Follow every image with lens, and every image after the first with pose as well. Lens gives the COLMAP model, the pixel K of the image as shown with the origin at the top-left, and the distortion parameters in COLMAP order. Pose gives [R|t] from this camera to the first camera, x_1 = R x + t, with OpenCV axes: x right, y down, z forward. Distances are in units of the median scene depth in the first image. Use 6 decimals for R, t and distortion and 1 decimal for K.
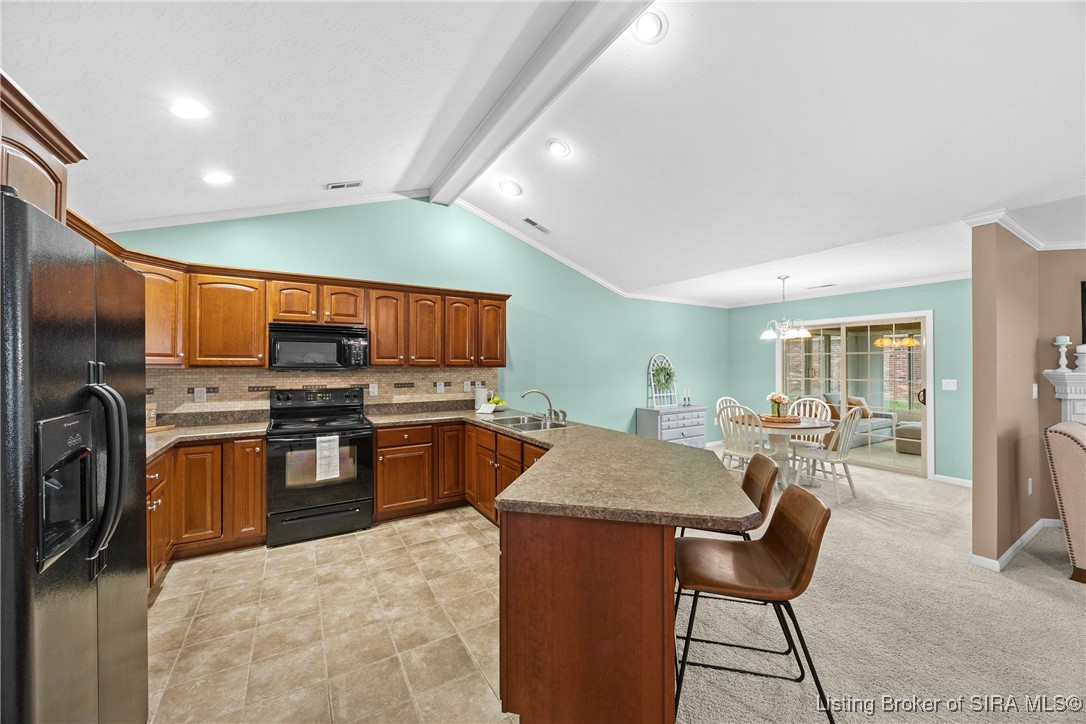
lens RADIAL K [[412.7, 0, 549.0], [0, 412.7, 362.8], [0, 0, 1]] dist [-0.000166, -0.000261]
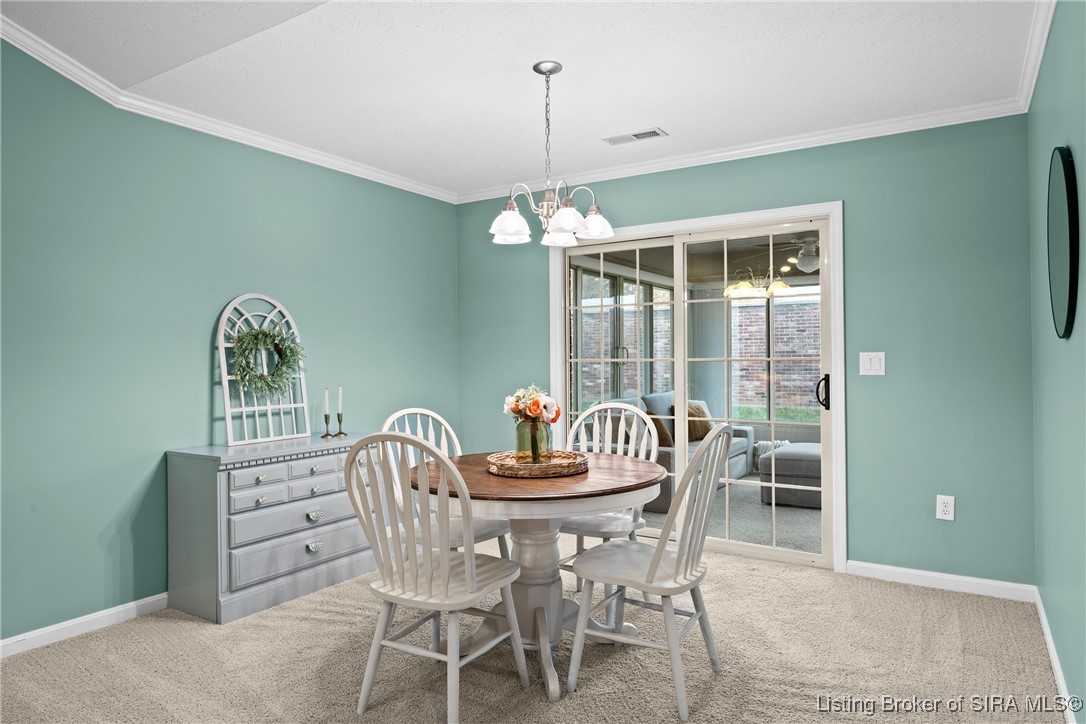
lens RADIAL K [[684.0, 0, 548.0], [0, 684.0, 355.6], [0, 0, 1]] dist [-0.020567, 0.001266]
pose [[0.899880, -0.002882, 0.436127, 0.349422], [0.004376, 0.999987, -0.002423, 0.049751], [-0.436115, 0.004089, 0.899882, 0.527154]]
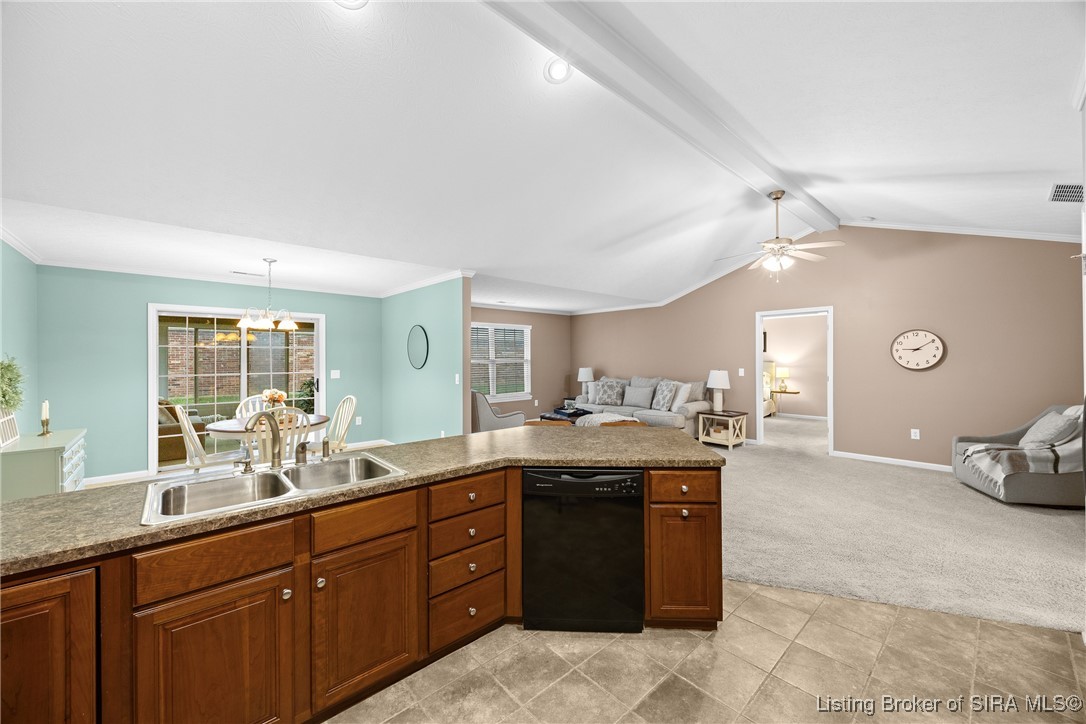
lens RADIAL K [[412.7, 0, 550.3], [0, 412.7, 357.0], [0, 0, 1]] dist [-0.000166, -0.000261]
pose [[-0.190574, 0.003625, 0.981666, -0.473824], [0.001837, 0.999993, -0.003336, 0.005892], [-0.981671, 0.001168, -0.190579, 0.652129]]
